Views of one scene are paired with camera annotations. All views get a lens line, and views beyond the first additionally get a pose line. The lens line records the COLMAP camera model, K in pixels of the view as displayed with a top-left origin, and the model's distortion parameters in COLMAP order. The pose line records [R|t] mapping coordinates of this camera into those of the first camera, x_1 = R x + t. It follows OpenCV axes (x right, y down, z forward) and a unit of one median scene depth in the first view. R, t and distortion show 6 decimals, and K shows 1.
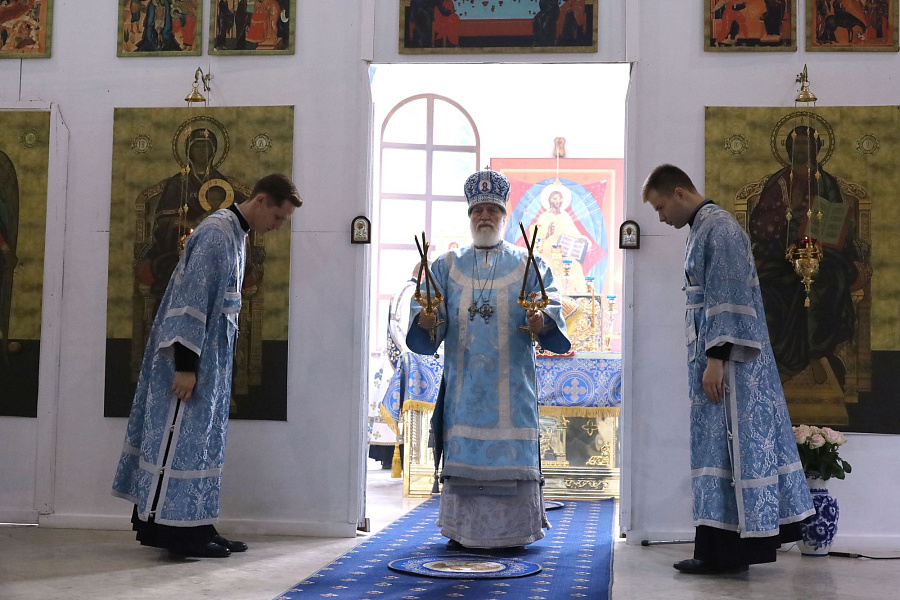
lens RADIAL K [[1294.2, 0, 450.1], [0, 1294.2, 281.9], [0, 0, 1]] dist [-0.049373, -0.025077]
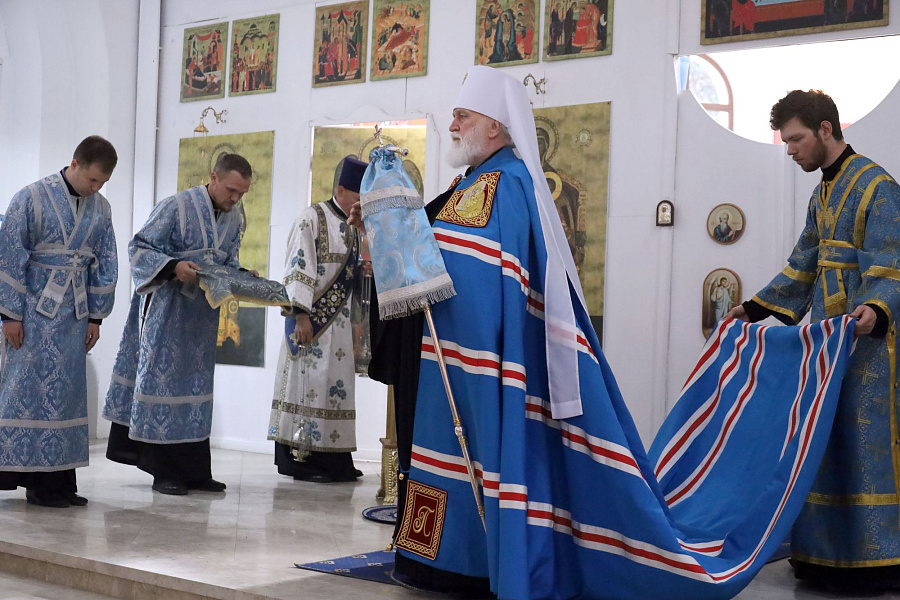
lens RADIAL K [[1320.4, 0, 450.0], [0, 1320.4, 300.0], [0, 0, 1]] dist [-0.026007, -0.048565]
pose [[0.856924, 0.001672, -0.515440, 0.339986], [0.012113, 0.999653, 0.023379, 0.003876], [0.515300, -0.026278, 0.856607, -0.031566]]
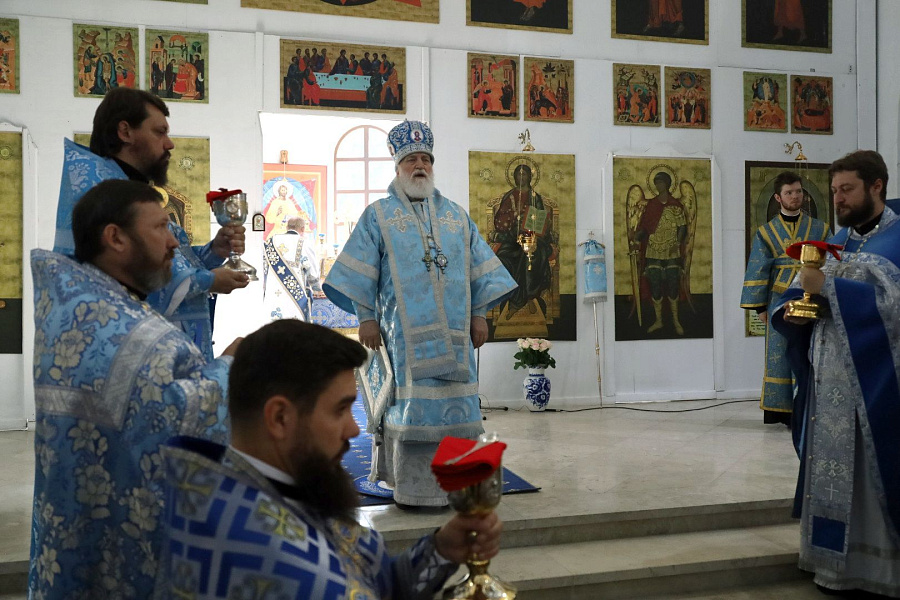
lens RADIAL K [[802.5, 0, 450.0], [0, 802.5, 300.0], [0, 0, 1]] dist [0.009265, 0.003403]
pose [[0.937830, -0.022532, 0.346363, -0.186940], [0.002742, 0.998341, 0.057520, -0.002428], [-0.347085, -0.052995, 0.936335, 0.020914]]
